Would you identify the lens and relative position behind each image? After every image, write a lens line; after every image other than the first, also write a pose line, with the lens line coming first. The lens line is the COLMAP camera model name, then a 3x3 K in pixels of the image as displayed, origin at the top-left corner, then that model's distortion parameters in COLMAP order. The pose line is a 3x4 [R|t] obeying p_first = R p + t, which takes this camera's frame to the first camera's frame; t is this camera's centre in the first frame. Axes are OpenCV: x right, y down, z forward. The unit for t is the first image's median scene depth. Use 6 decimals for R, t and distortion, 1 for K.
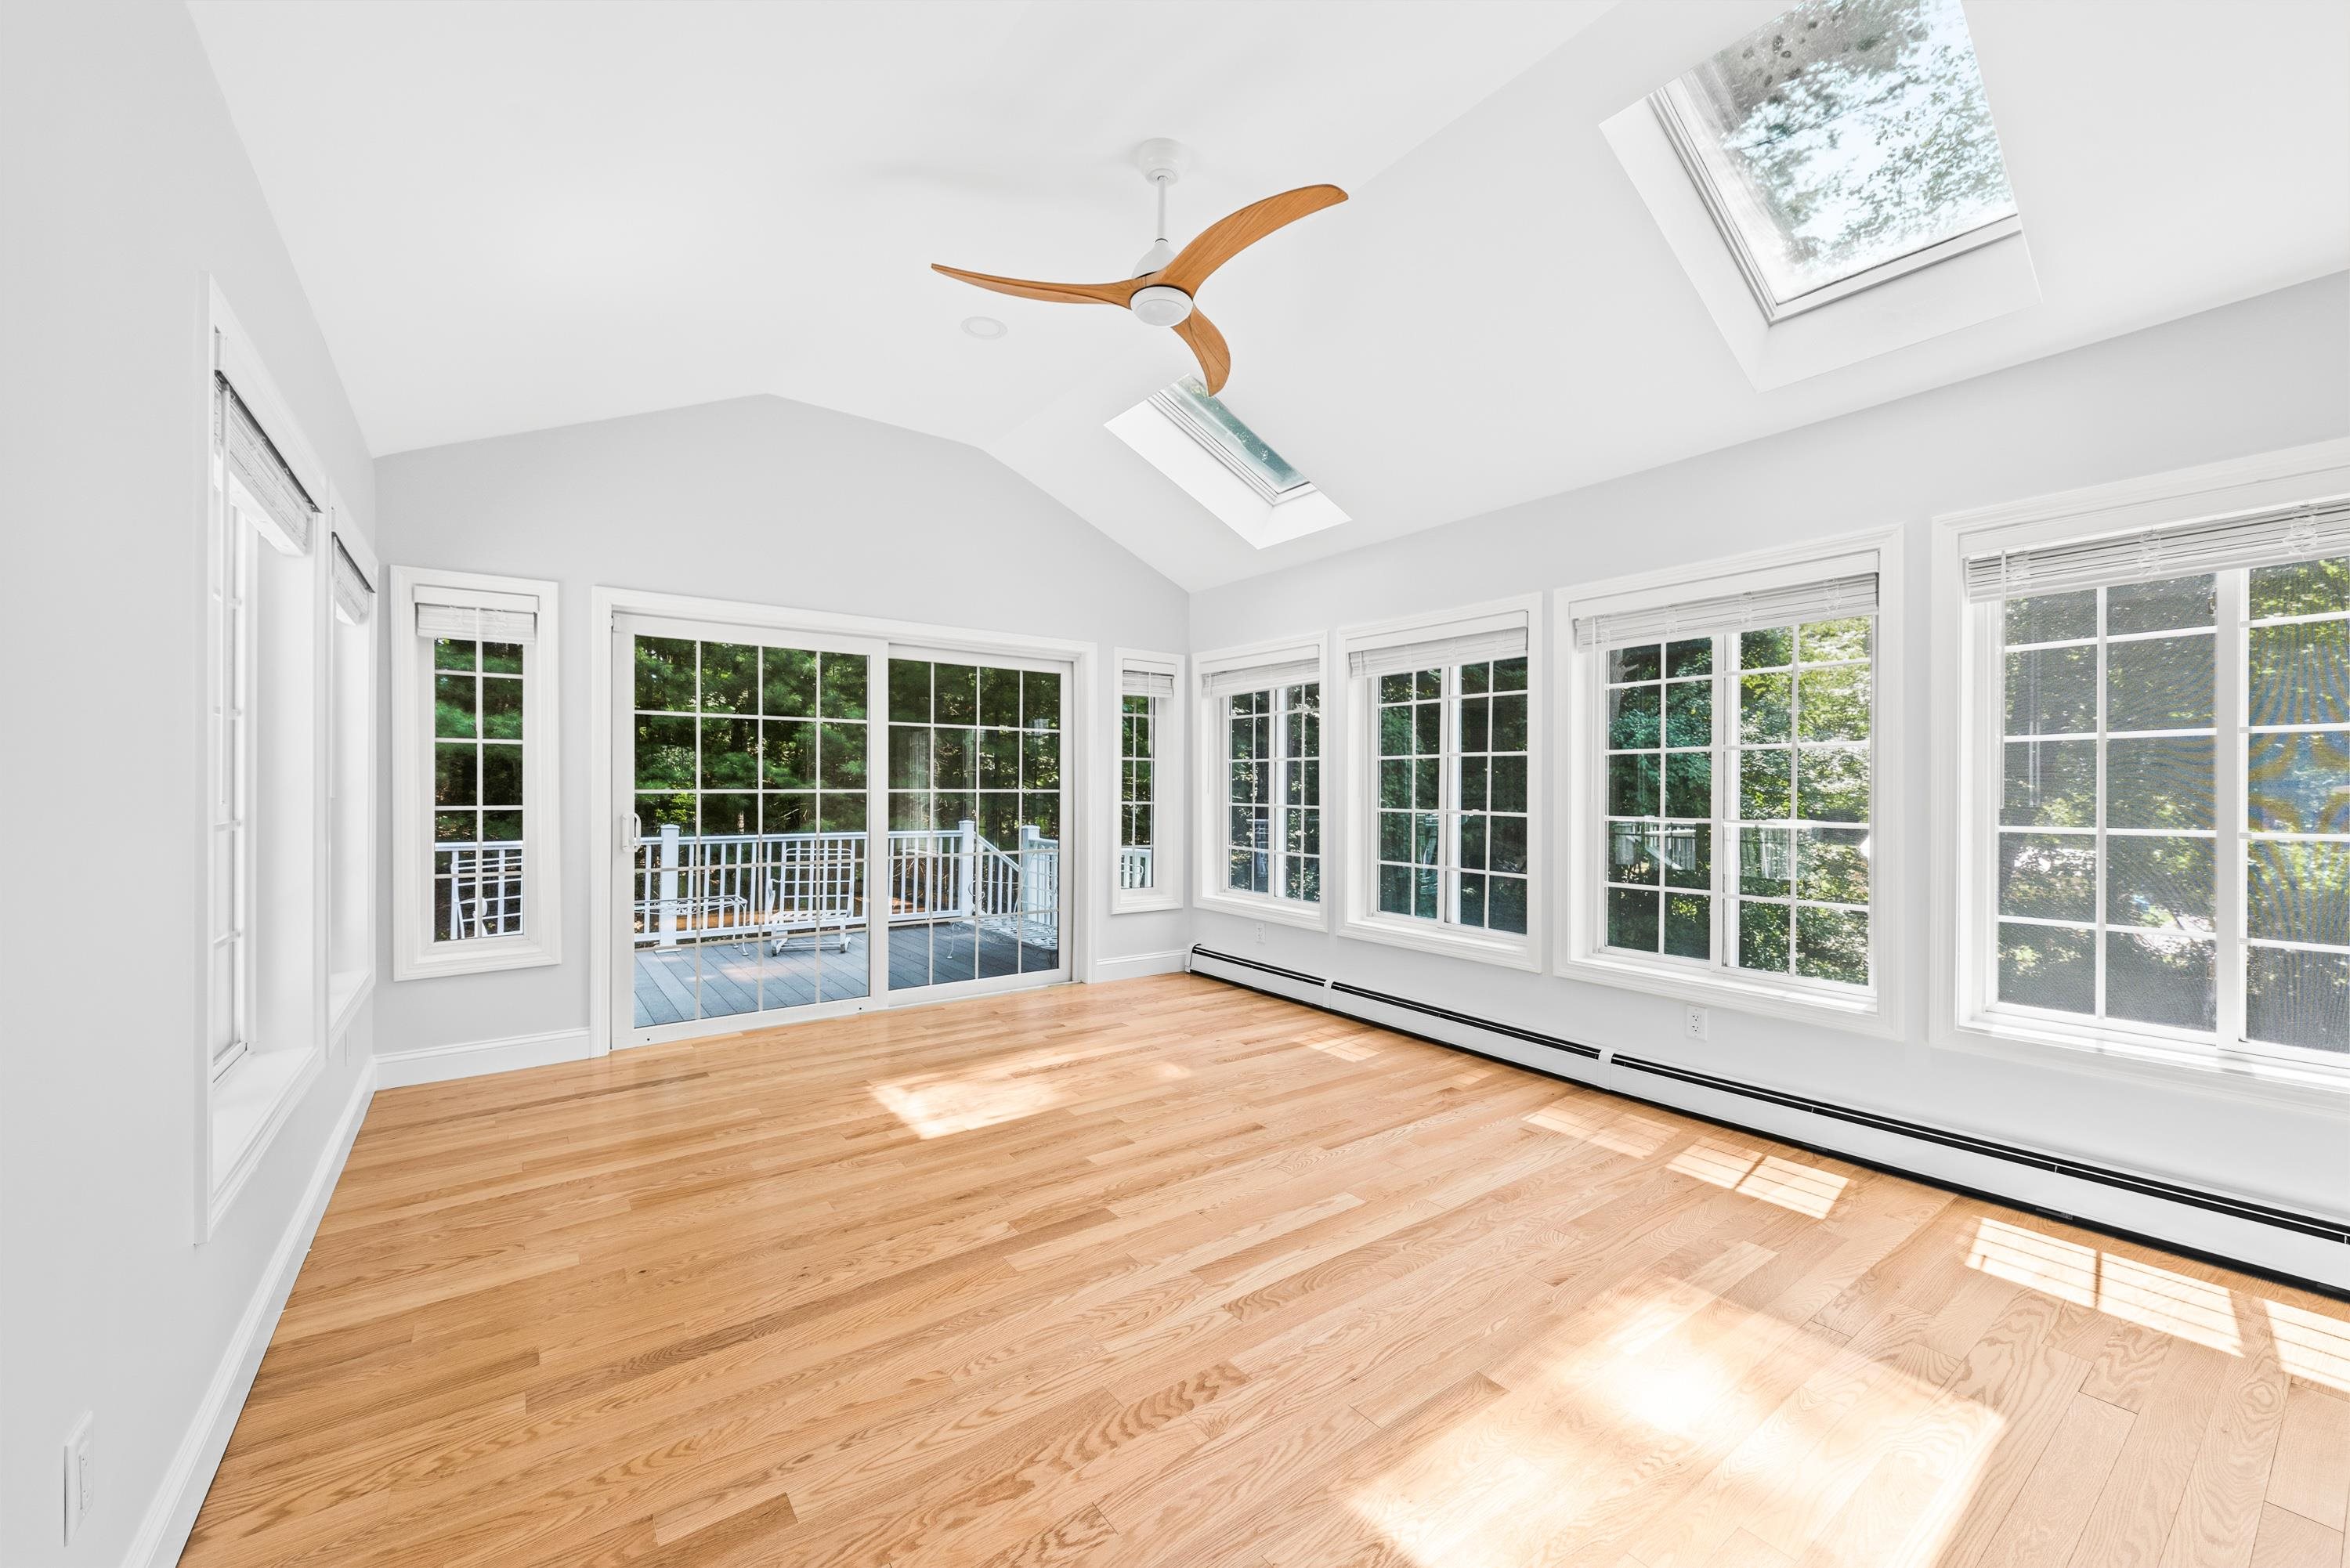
lens RADIAL K [[912.6, 0, 1191.9], [0, 912.6, 777.0], [0, 0, 1]] dist [0.008434, -0.001601]
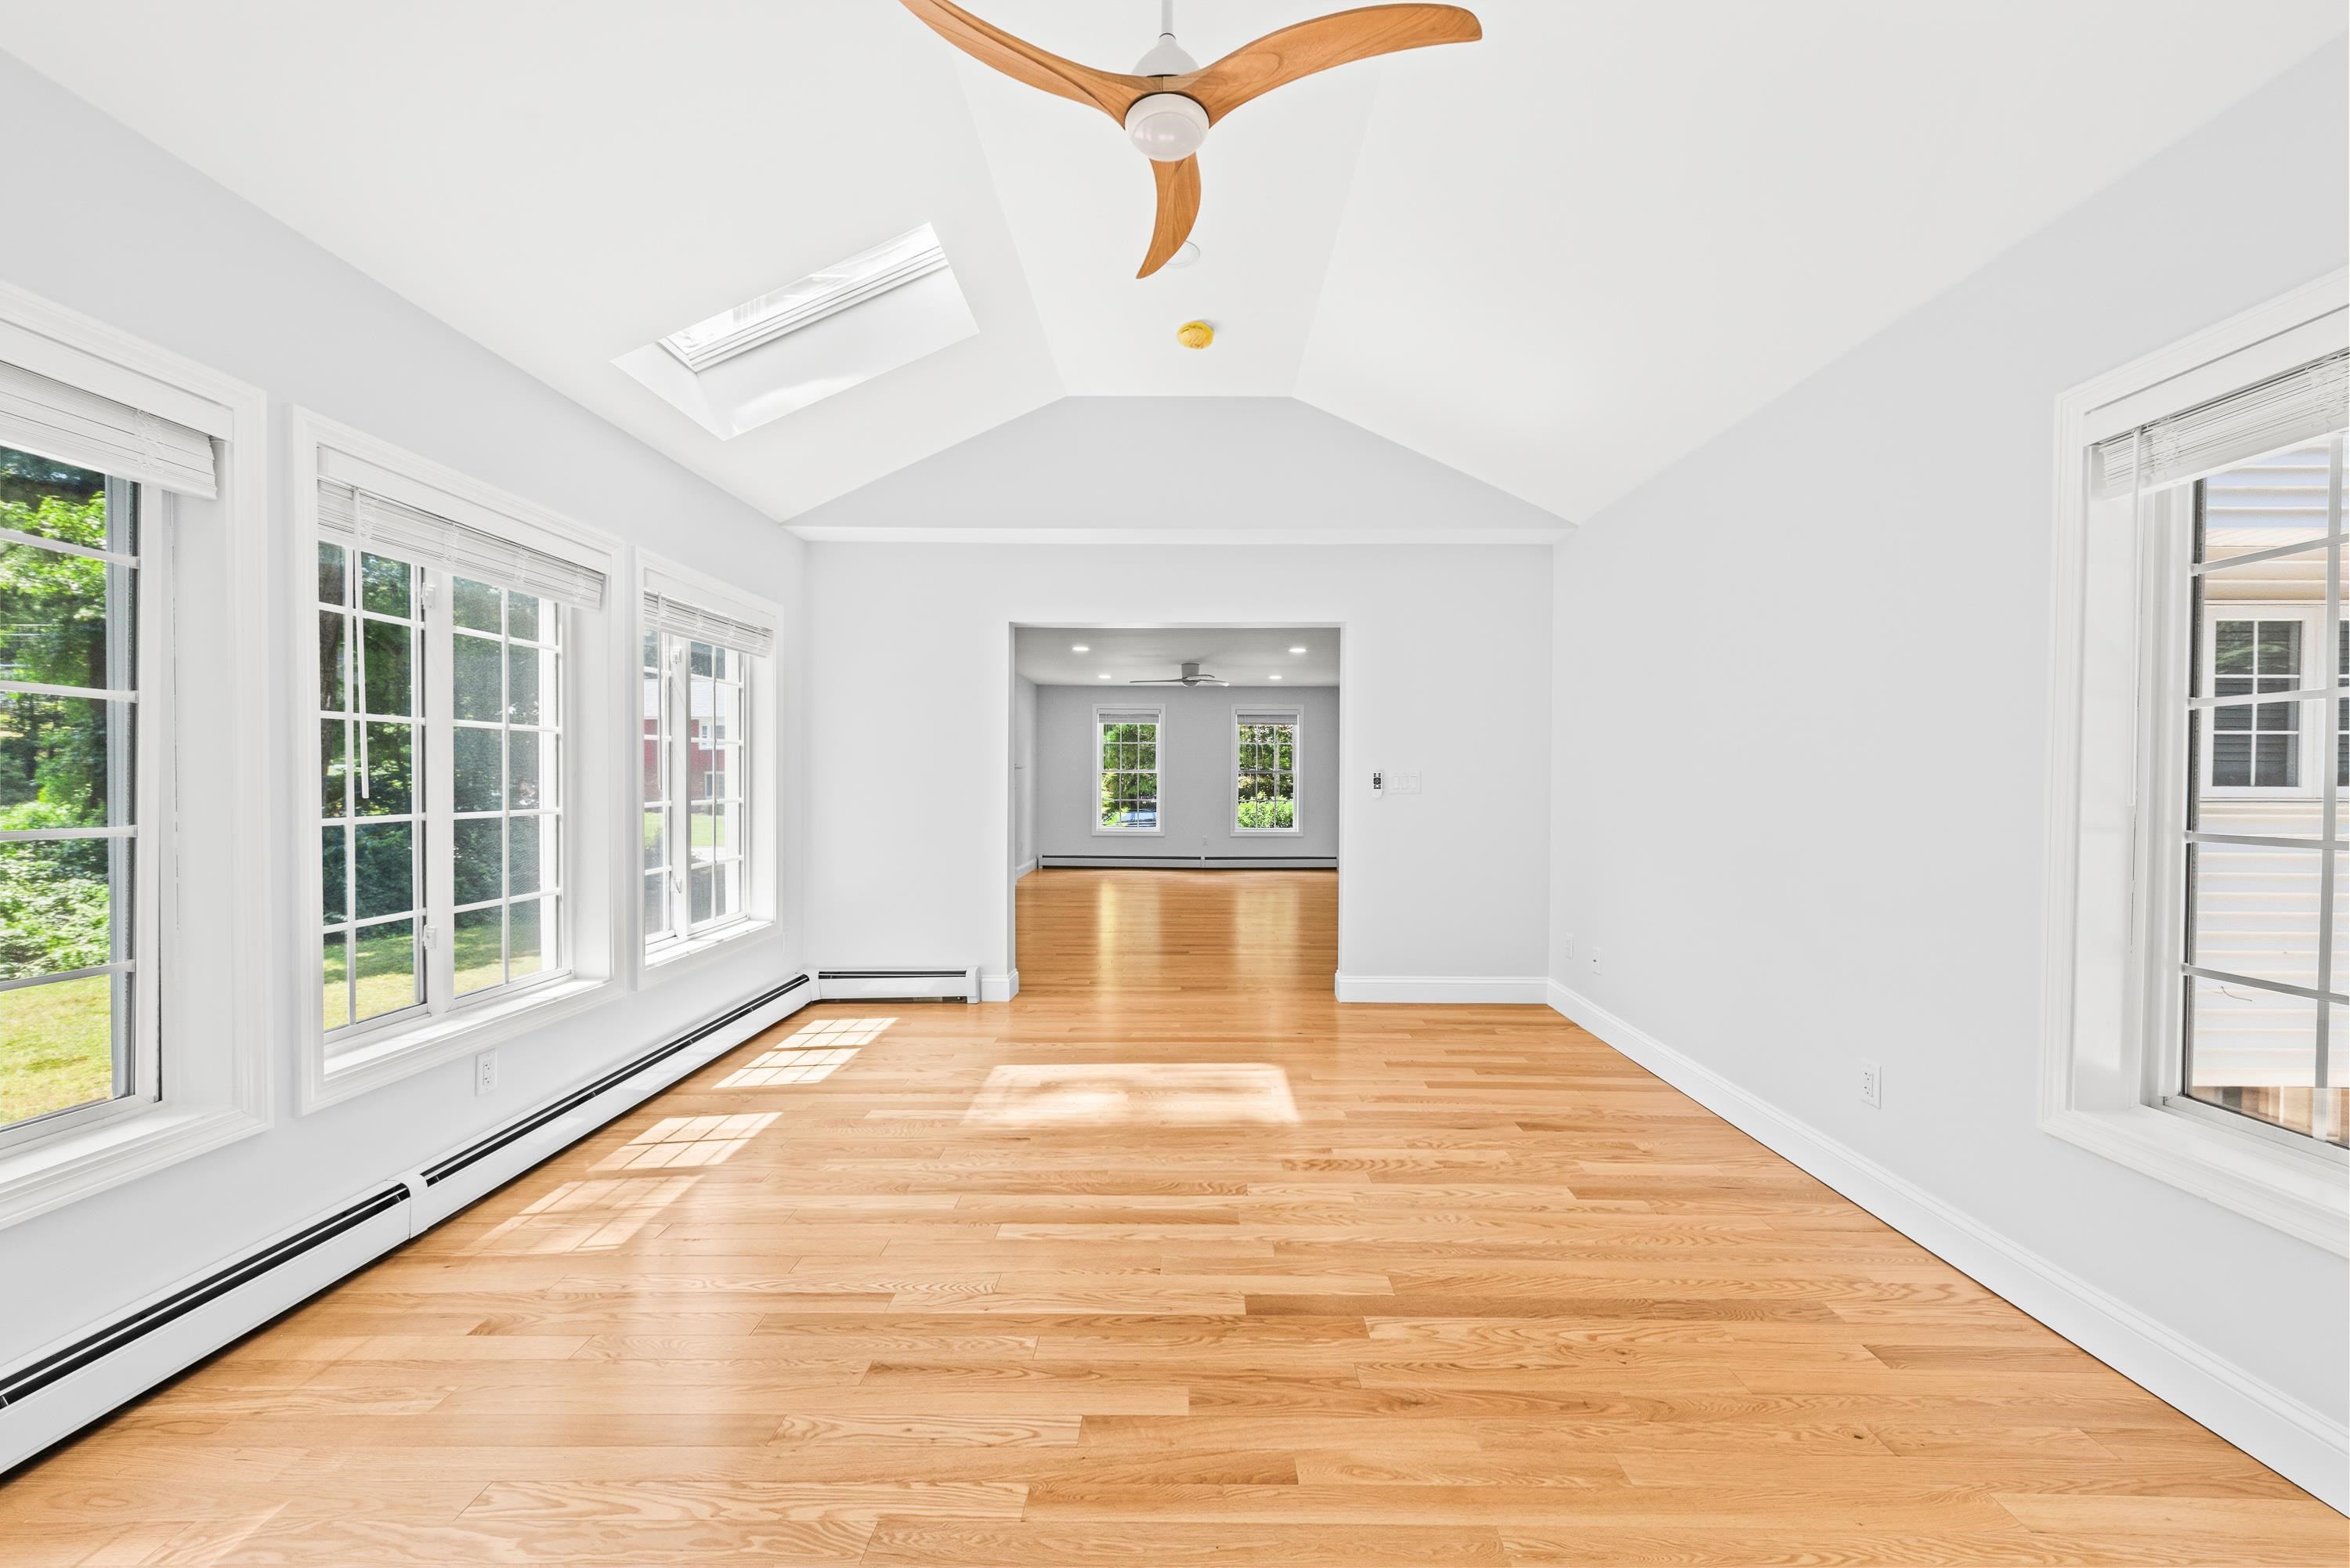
lens RADIAL K [[912.6, 0, 1174.6], [0, 912.6, 788.9], [0, 0, 1]] dist [0.008434, -0.001601]
pose [[-0.789309, -0.013706, 0.613843, -0.383377], [-0.015859, 0.999872, 0.001932, 0.012542], [-0.613792, -0.008210, -0.789425, 1.215541]]
